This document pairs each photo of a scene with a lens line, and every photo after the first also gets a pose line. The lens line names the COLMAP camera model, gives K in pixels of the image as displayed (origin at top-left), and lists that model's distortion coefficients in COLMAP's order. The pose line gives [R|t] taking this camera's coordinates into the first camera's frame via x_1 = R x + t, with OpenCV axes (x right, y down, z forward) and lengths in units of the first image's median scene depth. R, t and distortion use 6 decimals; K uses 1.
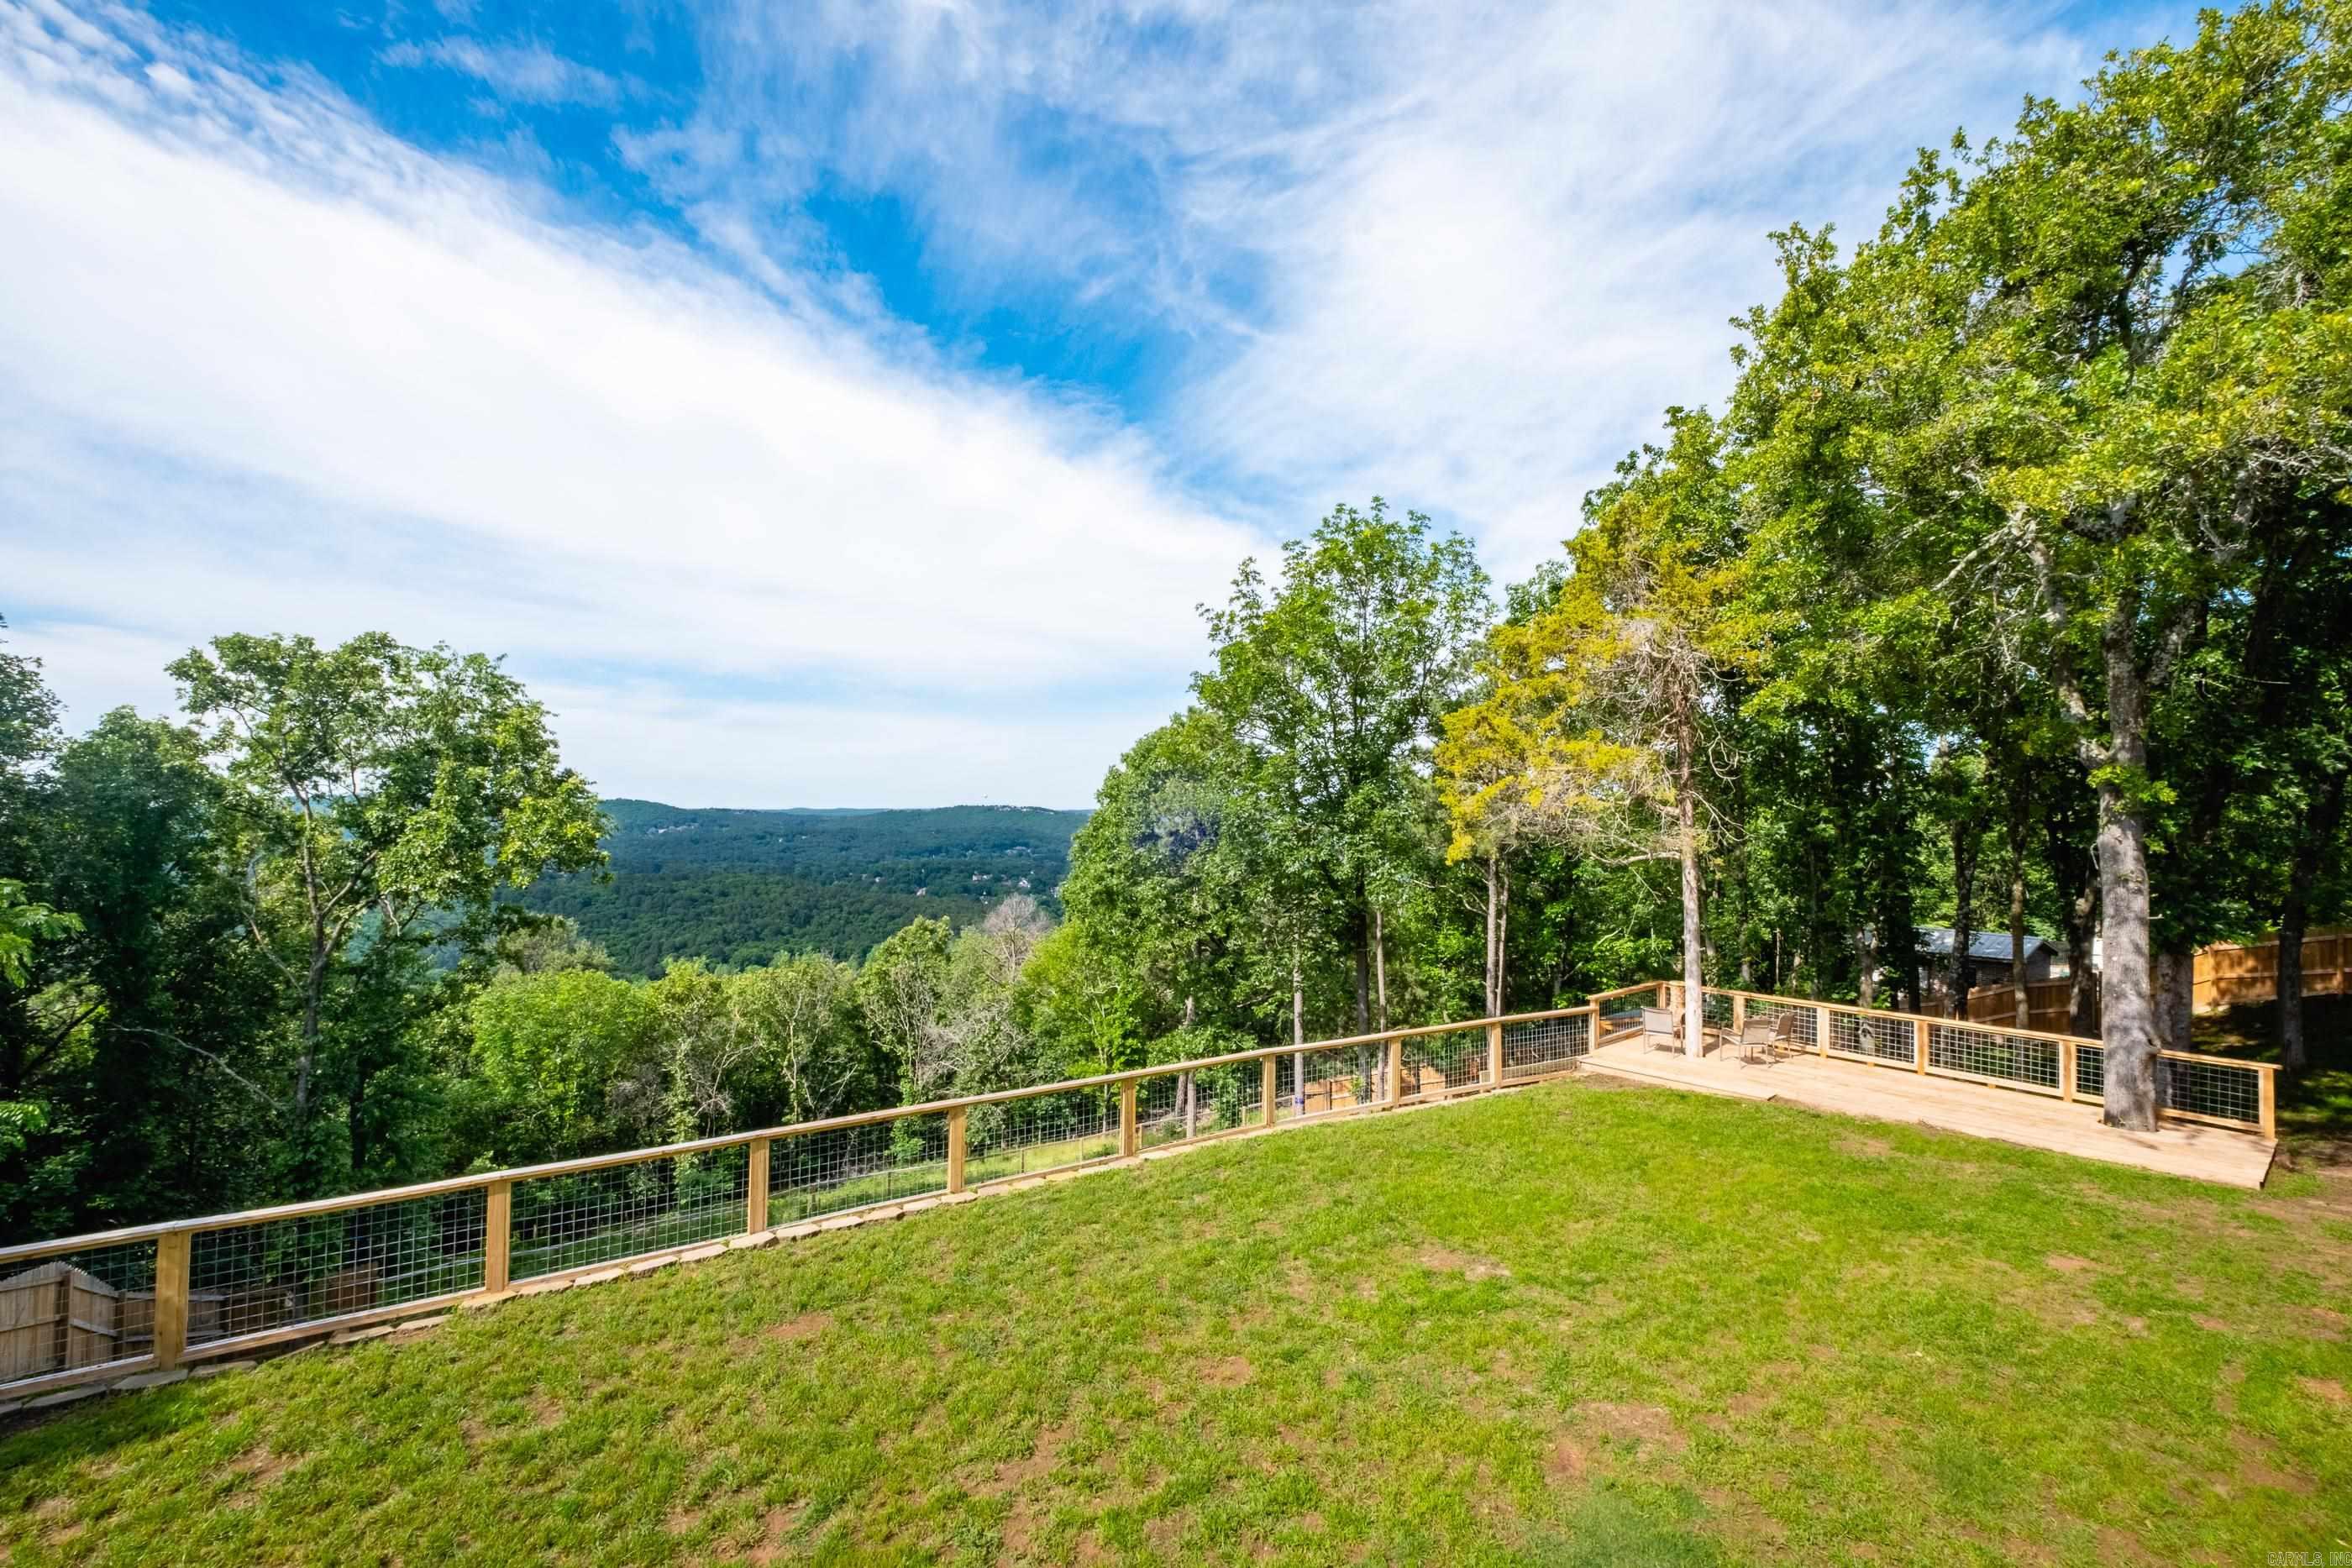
lens RADIAL K [[1024.0, 0, 1186.0], [0, 1024.0, 784.9], [0, 0, 1]] dist [-0.001128, -0.000882]
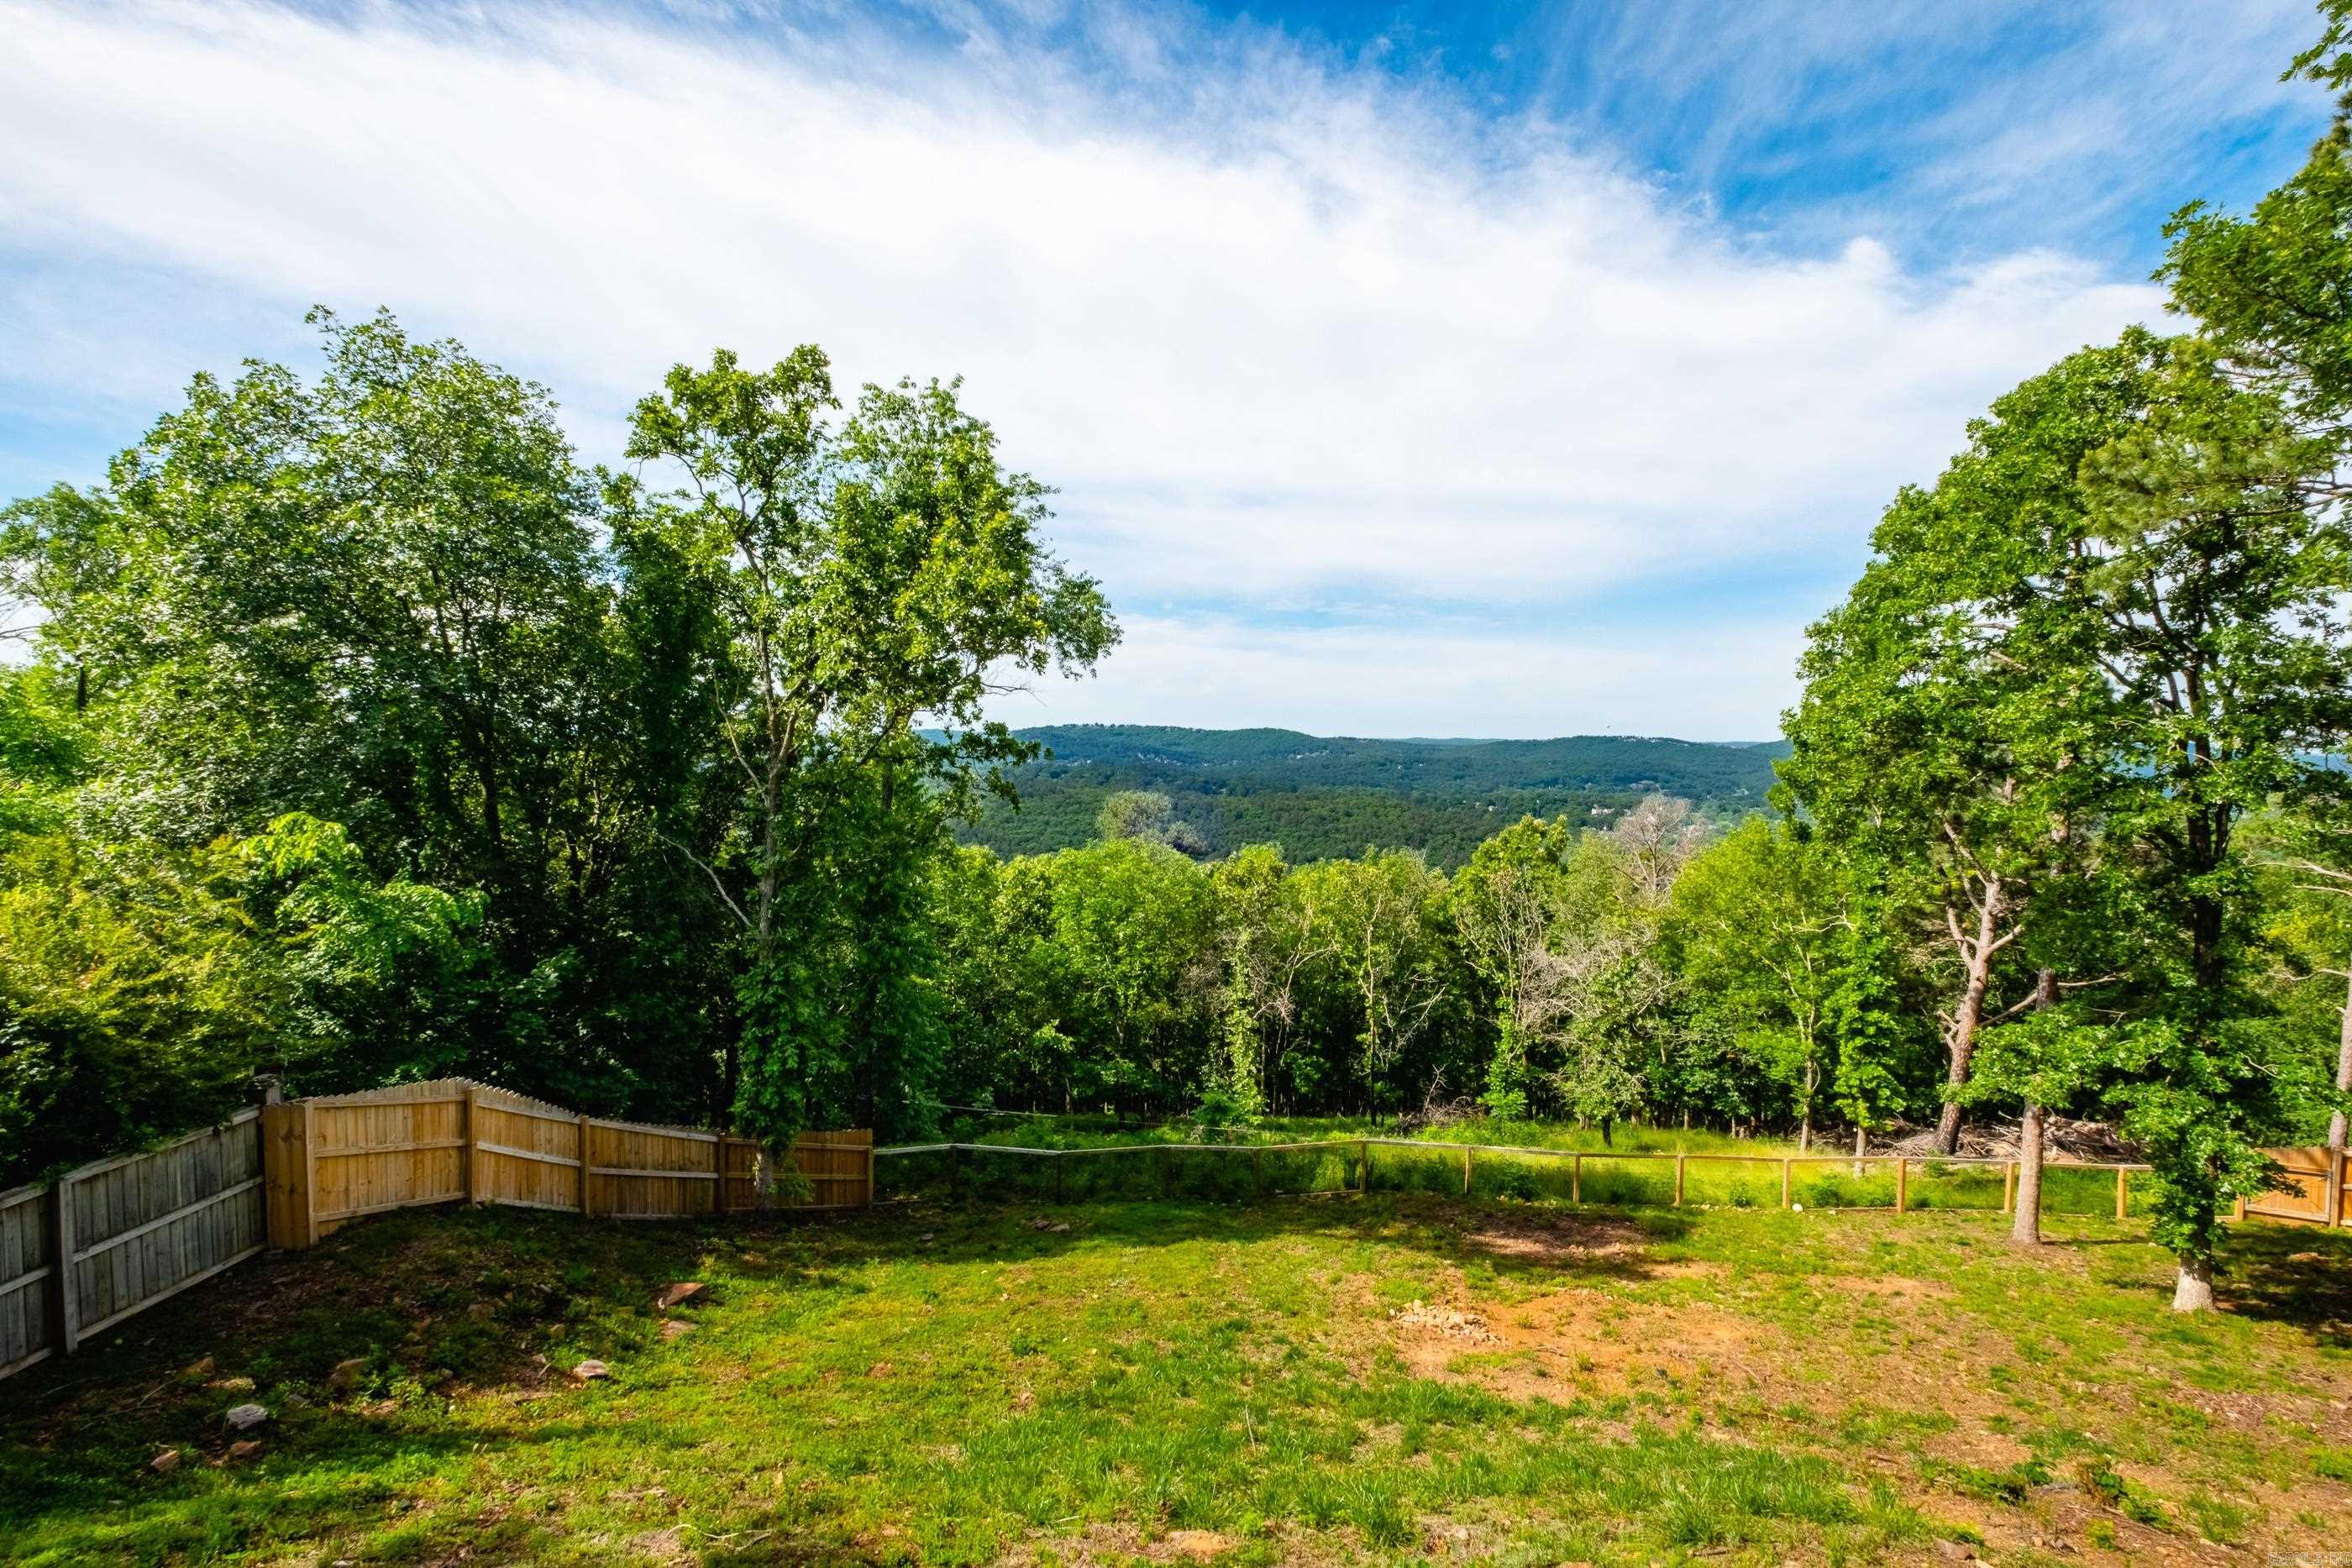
lens RADIAL K [[1011.6, 0, 1174.8], [0, 1011.6, 773.5], [0, 0, 1]] dist [0.000670, -0.000130]
pose [[0.826956, 0.029111, -0.561512, -0.069651], [0.002131, 0.998489, 0.054904, 0.078777], [0.562262, -0.046600, 0.825645, 0.298143]]
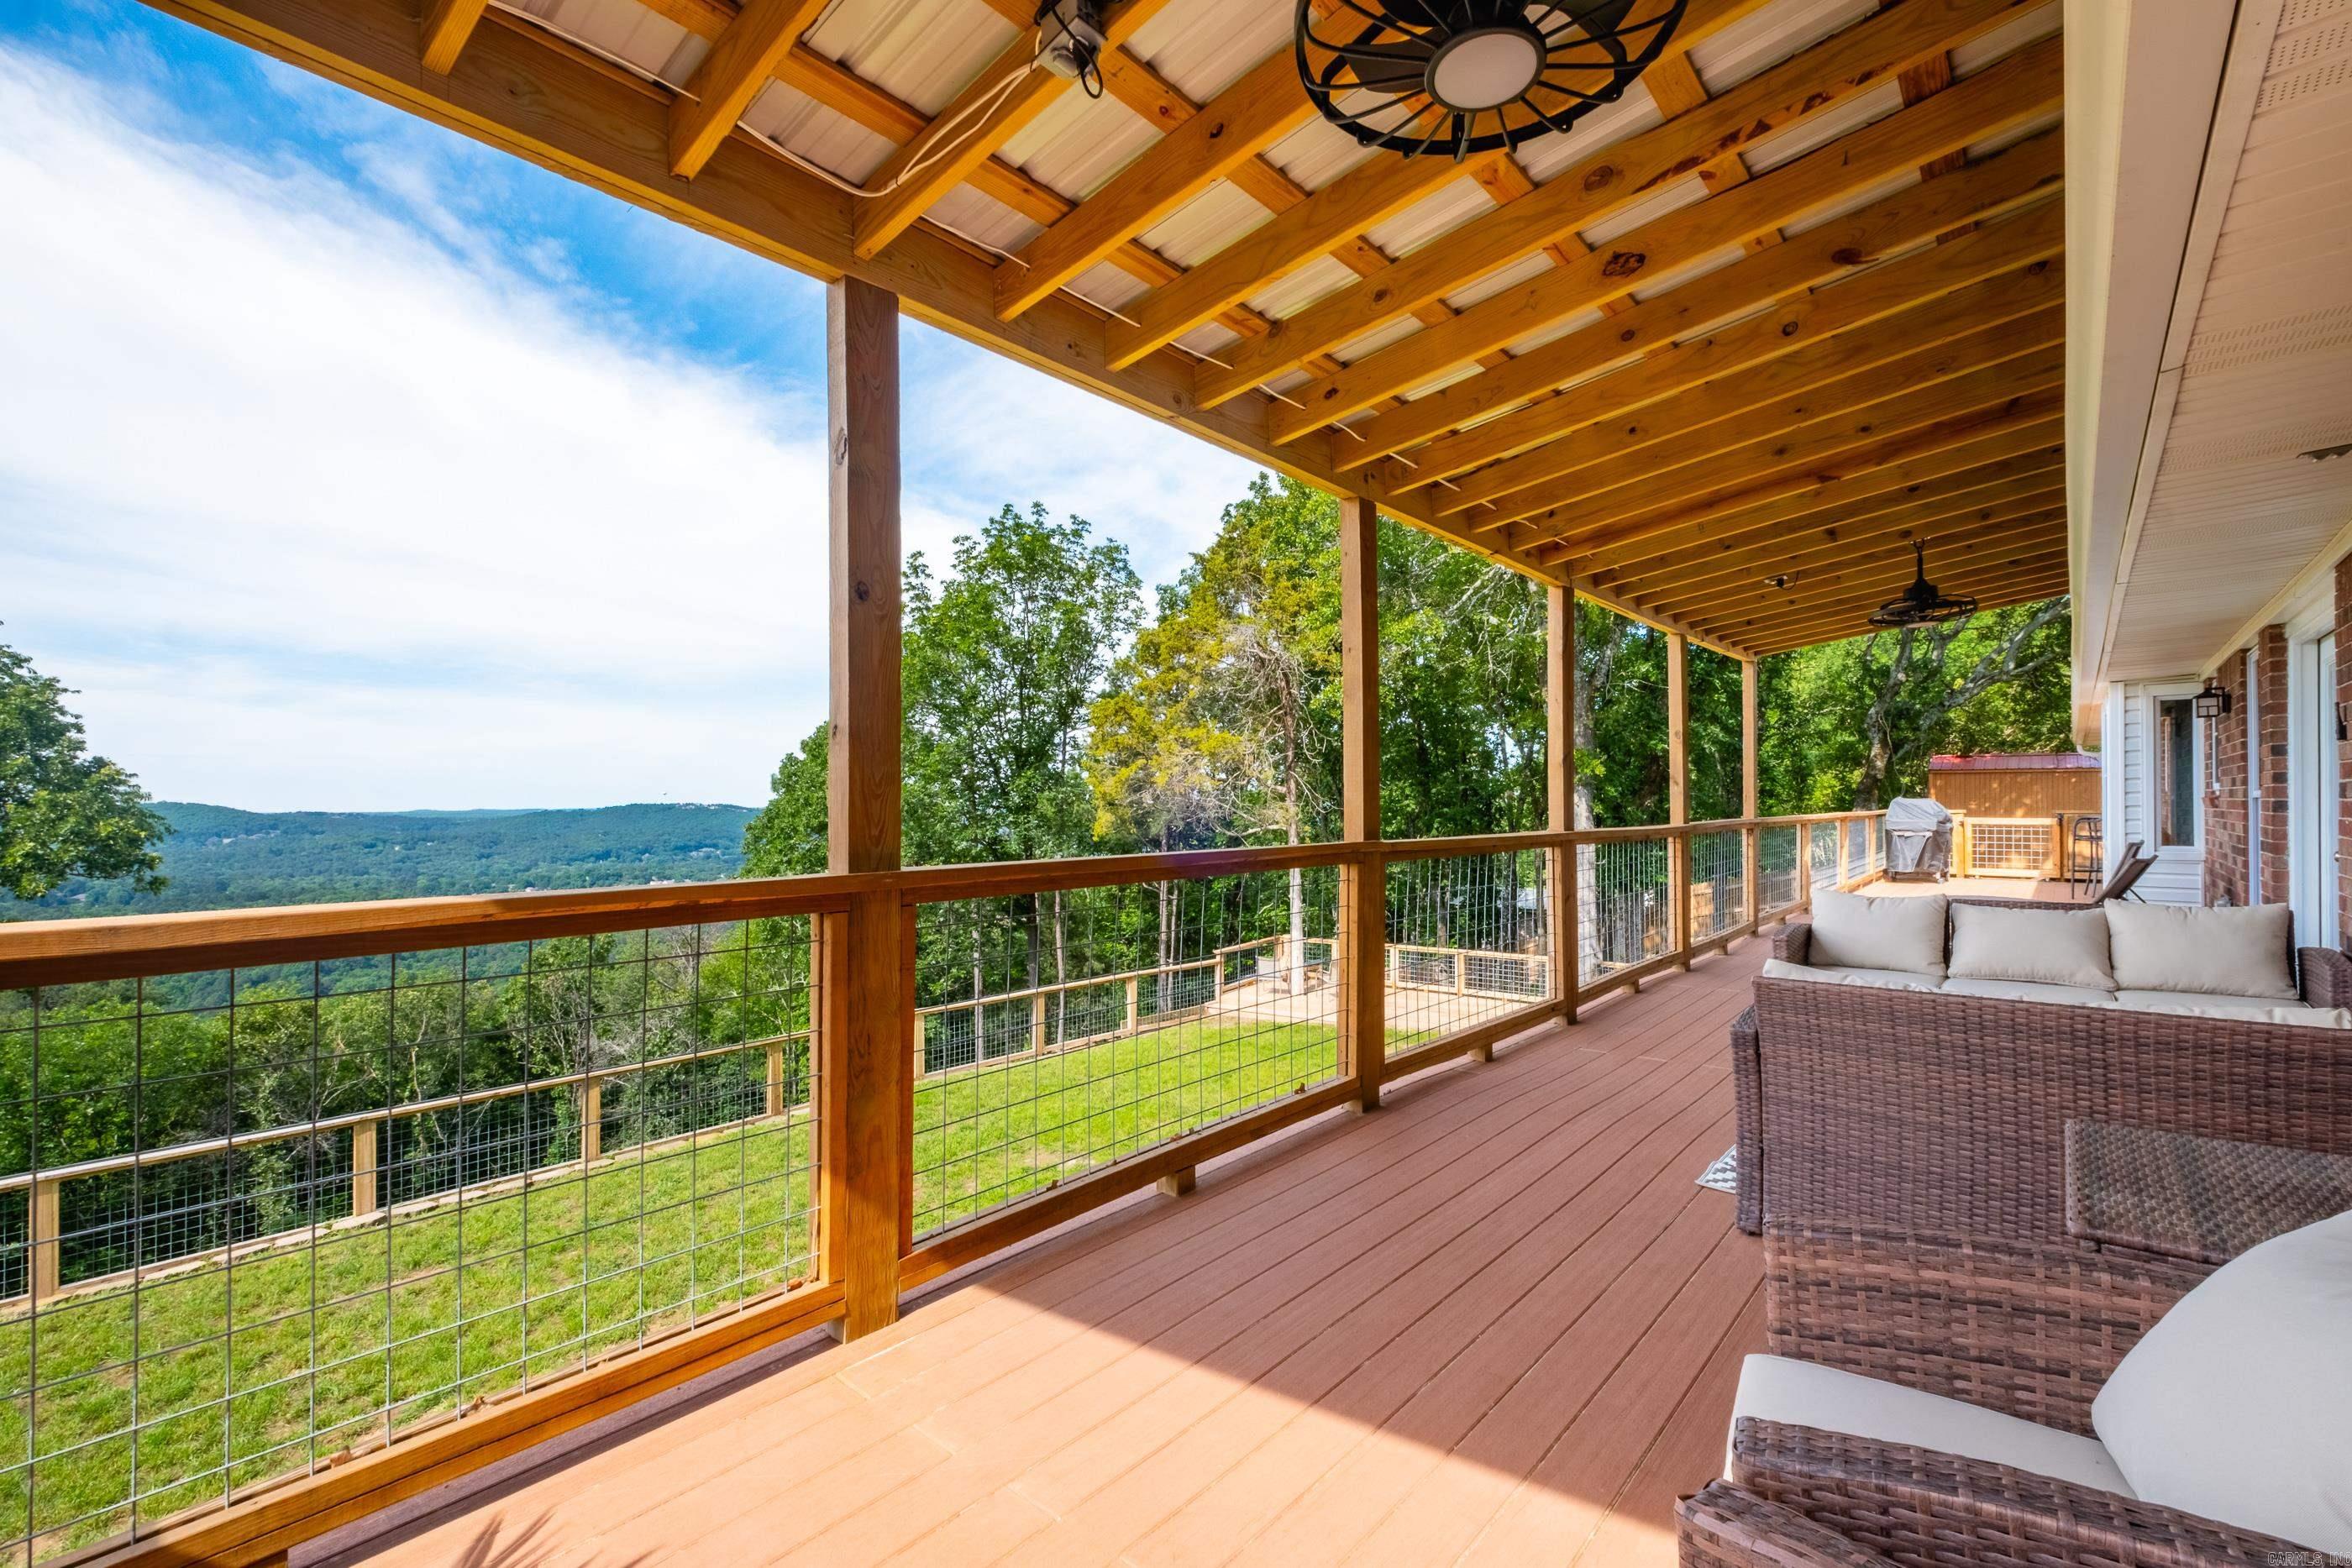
lens RADIAL K [[1034.0, 0, 1209.1], [0, 1034.0, 799.0], [0, 0, 1]] dist [-0.010815, -0.000962]
pose [[0.957517, -0.013534, 0.288060, 0.025052], [0.007614, 0.999736, 0.021662, 0.004812], [-0.288277, -0.018548, 0.957367, -0.053180]]
